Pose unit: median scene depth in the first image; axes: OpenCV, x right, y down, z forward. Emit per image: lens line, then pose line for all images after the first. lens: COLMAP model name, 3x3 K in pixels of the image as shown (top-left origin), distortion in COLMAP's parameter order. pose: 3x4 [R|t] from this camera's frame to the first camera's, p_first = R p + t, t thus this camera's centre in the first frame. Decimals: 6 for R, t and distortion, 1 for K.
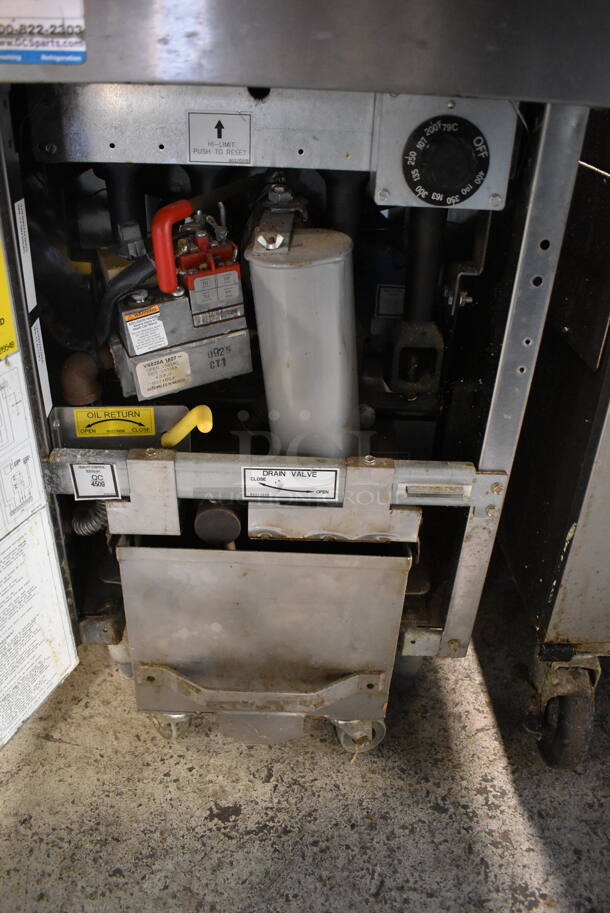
lens RADIAL K [[720.1, 0, 302.1], [0, 720.1, 455.8], [0, 0, 1]] dist [-0.078003, 0.000033]
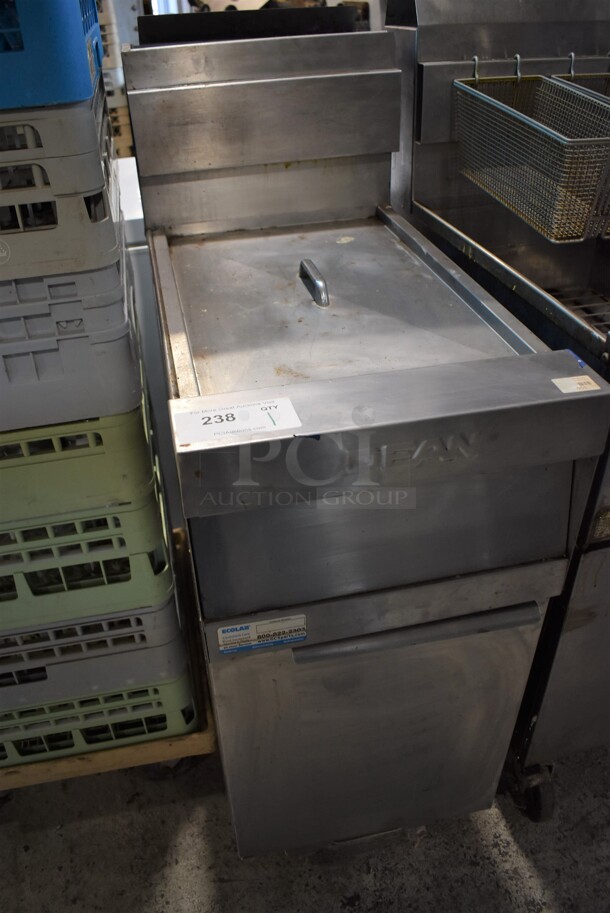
lens RADIAL K [[720.1, 0, 303.0], [0, 720.1, 453.1], [0, 0, 1]] dist [-0.078003, 0.000033]
pose [[0.973891, -0.173022, 0.146970, -0.272527], [0.163961, 0.983853, 0.071770, -0.635794], [-0.157015, -0.045799, 0.986534, -0.513355]]
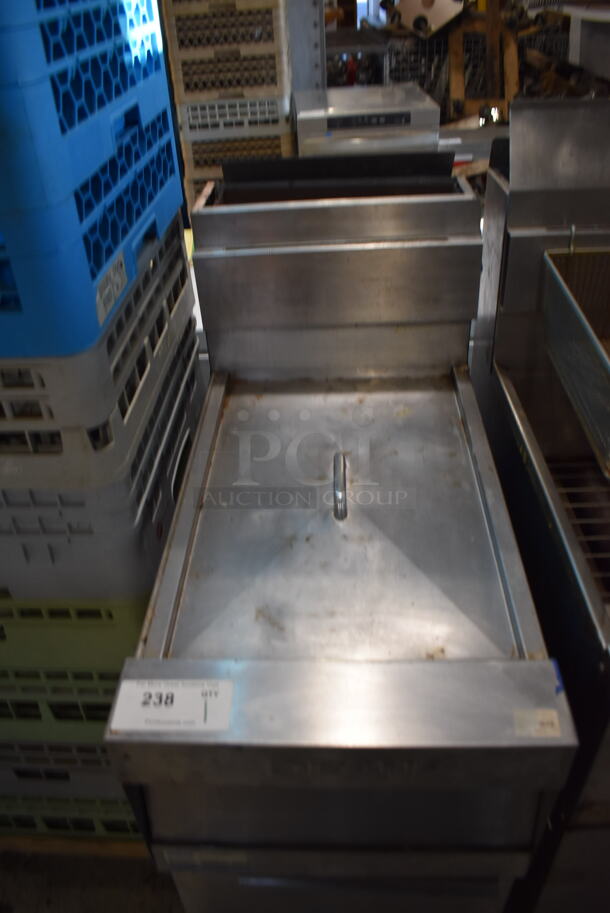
lens RADIAL K [[720.1, 0, 311.3], [0, 720.1, 456.9], [0, 0, 1]] dist [-0.078003, 0.000033]
pose [[0.997107, -0.037285, -0.066232, 0.026727], [0.042940, 0.995359, 0.086121, -1.004959], [0.062713, -0.088716, 0.994081, -0.480325]]
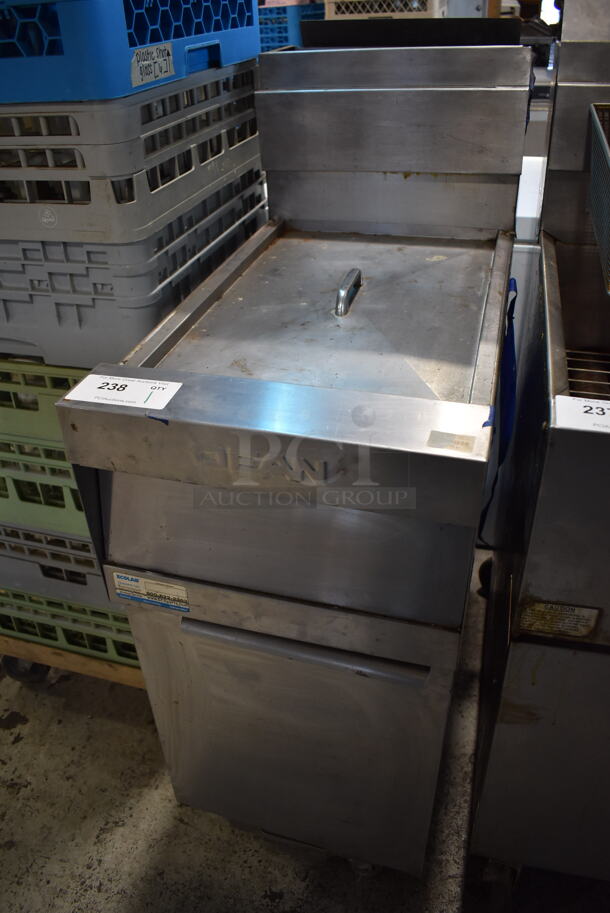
lens RADIAL K [[720.1, 0, 303.1], [0, 720.1, 452.4], [0, 0, 1]] dist [-0.078003, 0.000033]
pose [[0.958412, 0.097553, -0.268197, 0.290699], [-0.085297, 0.994723, 0.057007, -0.619157], [0.272343, -0.031760, 0.961676, -0.512410]]
